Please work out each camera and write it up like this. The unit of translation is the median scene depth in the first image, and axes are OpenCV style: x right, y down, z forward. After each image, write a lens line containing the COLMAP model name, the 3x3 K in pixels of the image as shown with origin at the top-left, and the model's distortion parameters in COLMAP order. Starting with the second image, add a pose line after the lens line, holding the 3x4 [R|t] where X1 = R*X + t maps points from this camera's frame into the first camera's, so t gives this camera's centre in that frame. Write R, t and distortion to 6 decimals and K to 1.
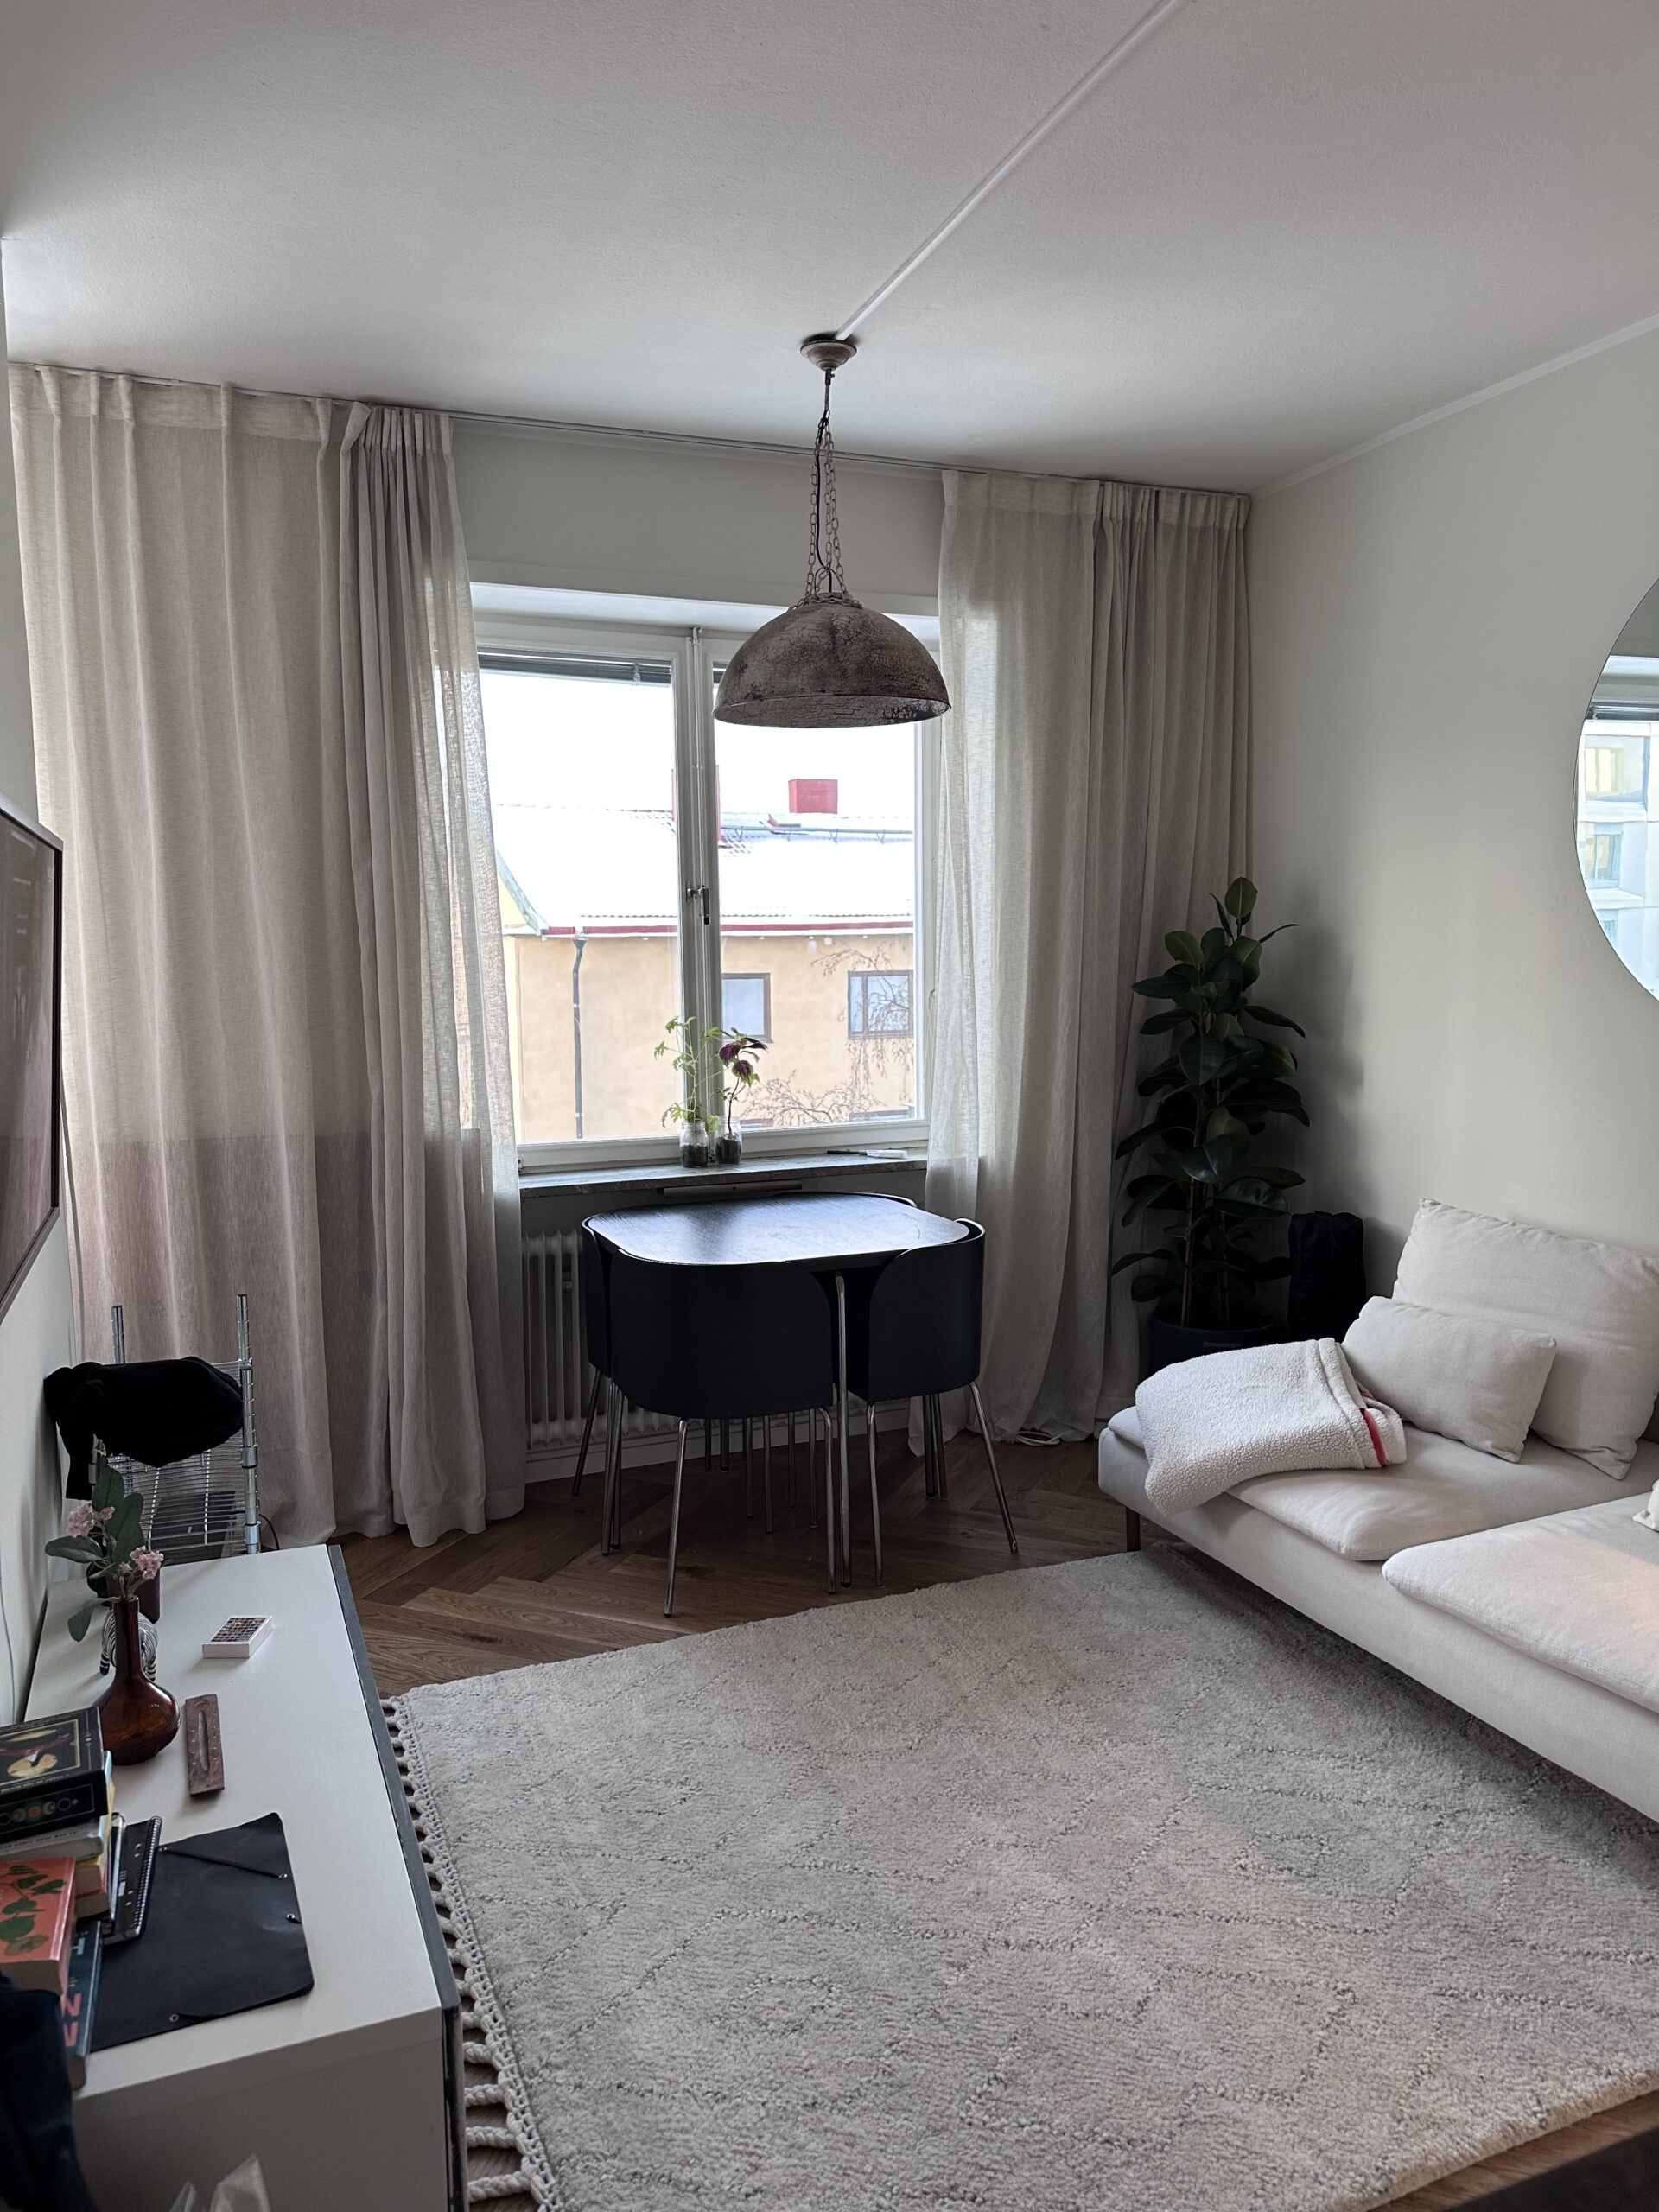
lens RADIAL K [[1574.1, 0, 832.4], [0, 1574.1, 1120.9], [0, 0, 1]] dist [0.039334, -0.015775]
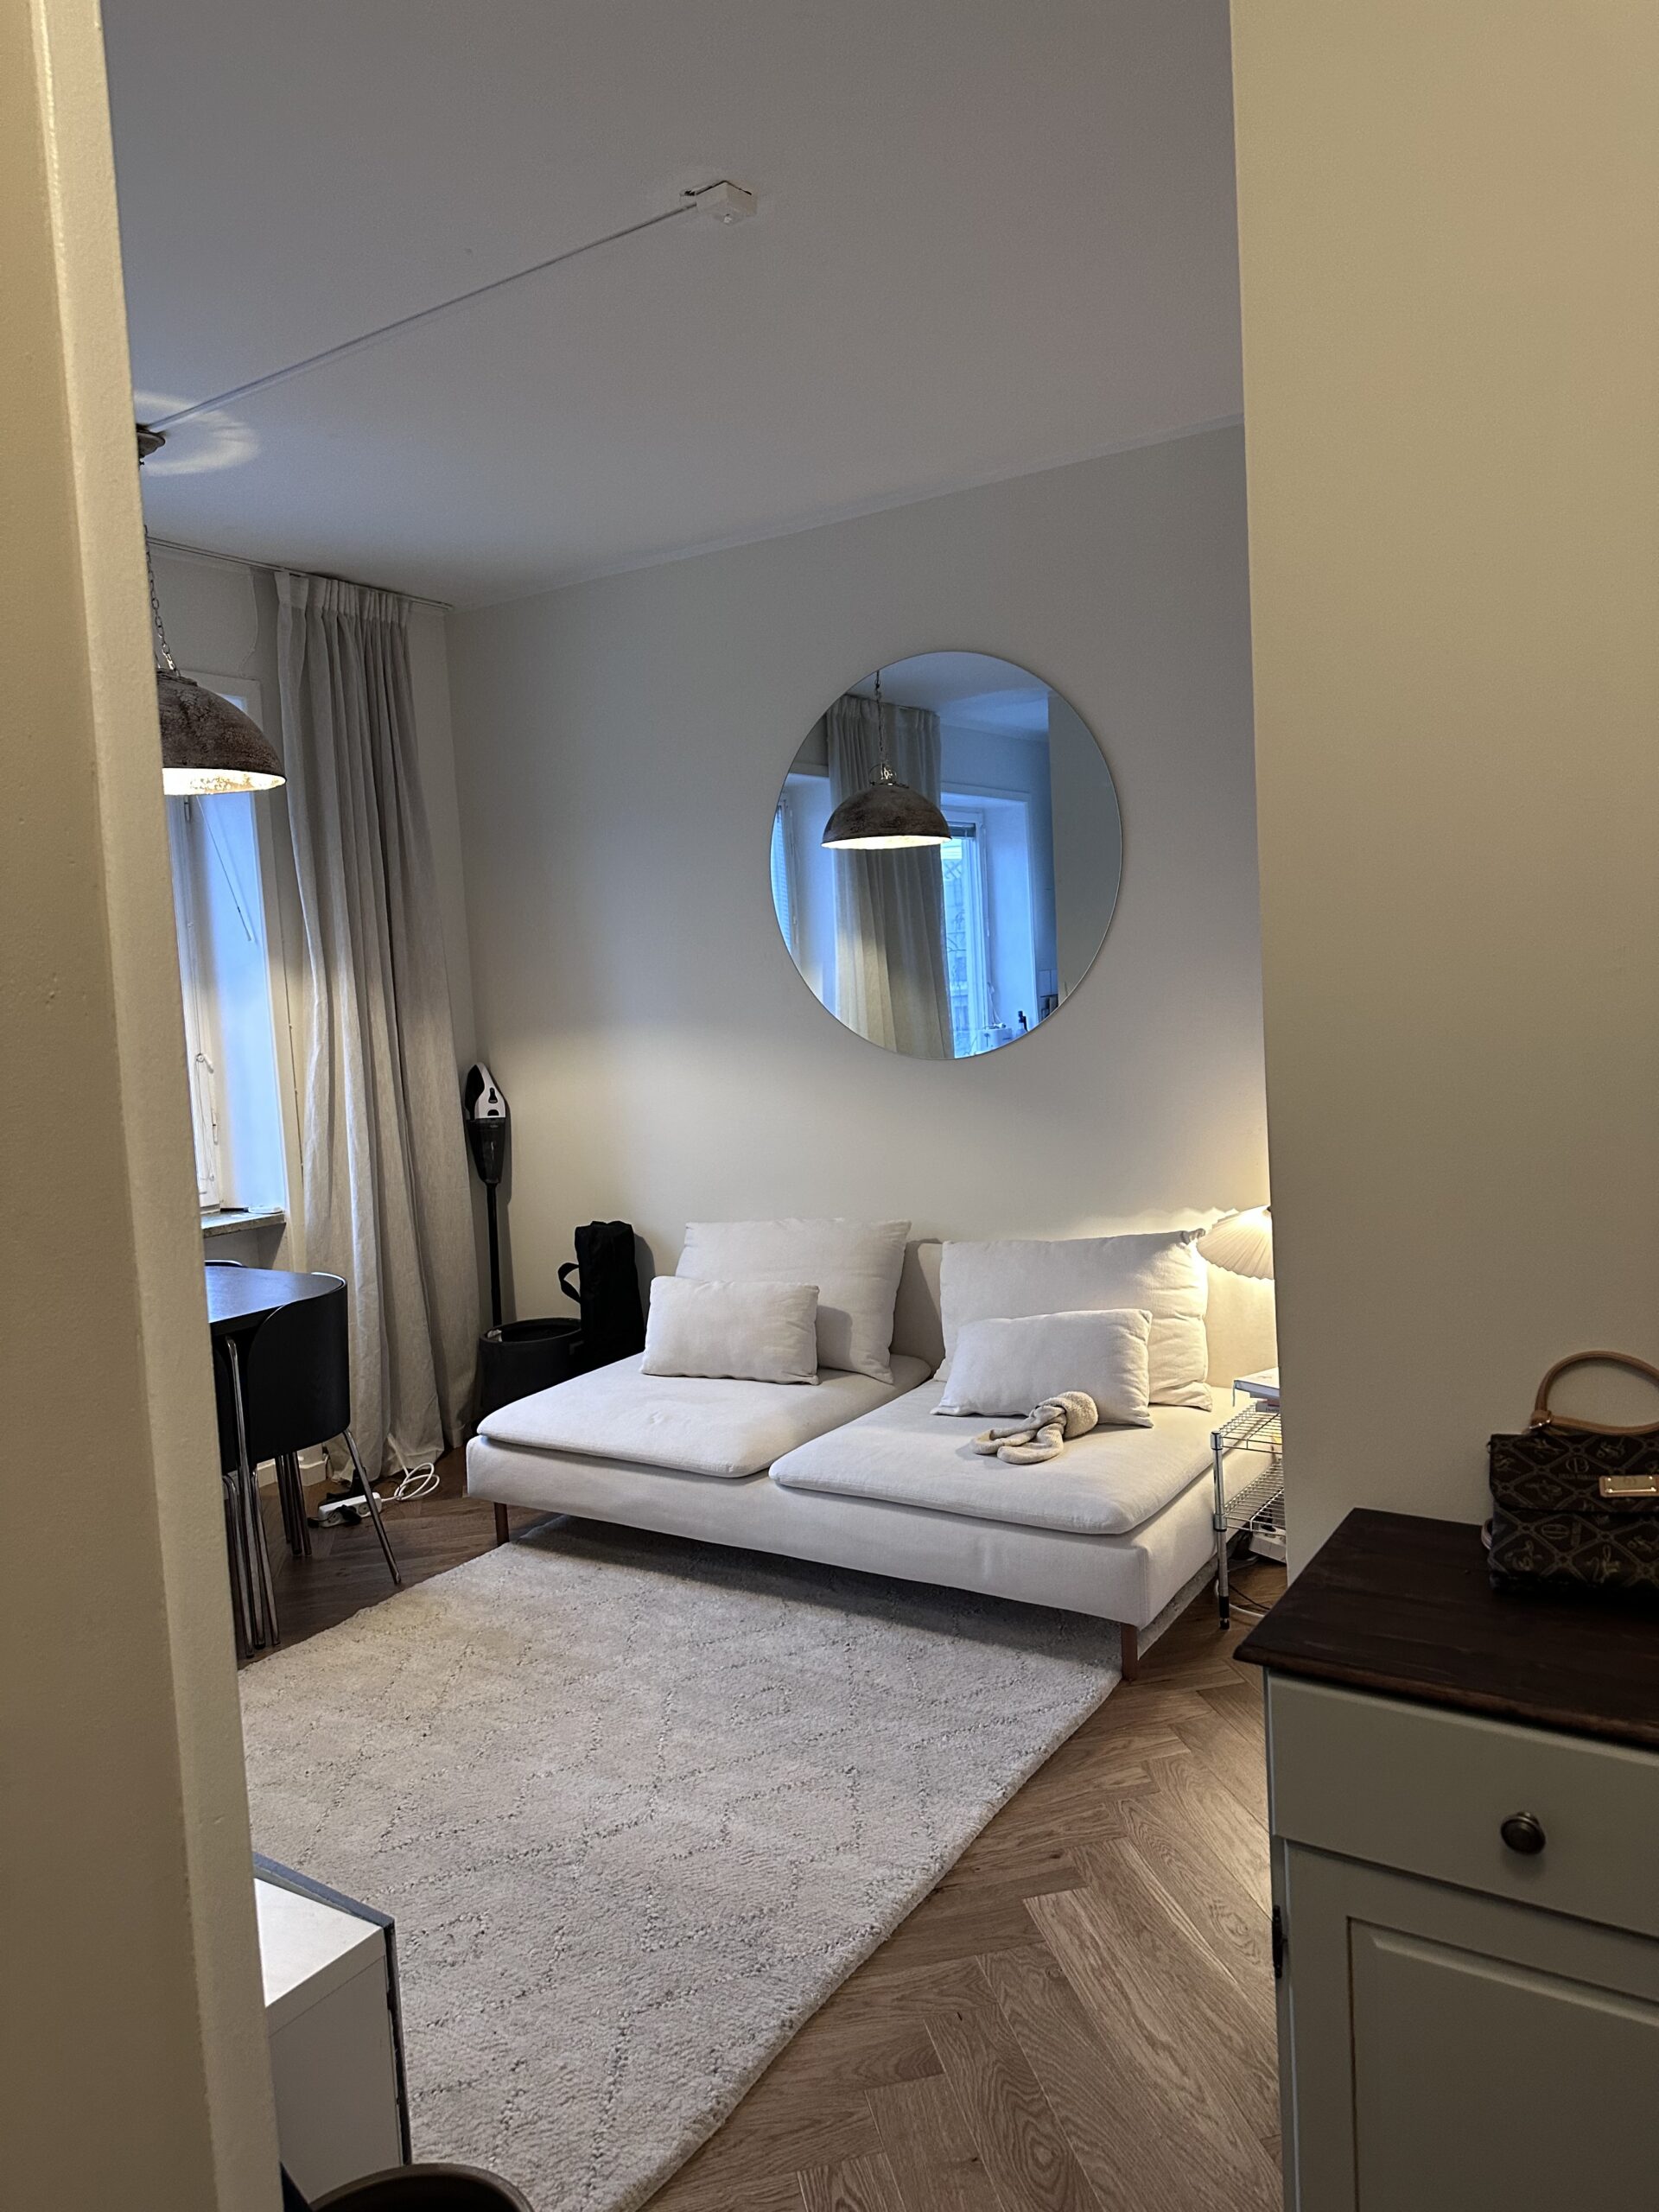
lens RADIAL K [[1574.1, 0, 825.8], [0, 1574.1, 1099.6], [0, 0, 1]] dist [0.039334, -0.015775]
pose [[0.823367, -0.083715, 0.561301, -0.252393], [0.116792, 0.992885, -0.023237, 0.018750], [-0.555362, 0.084688, 0.827285, -0.072678]]
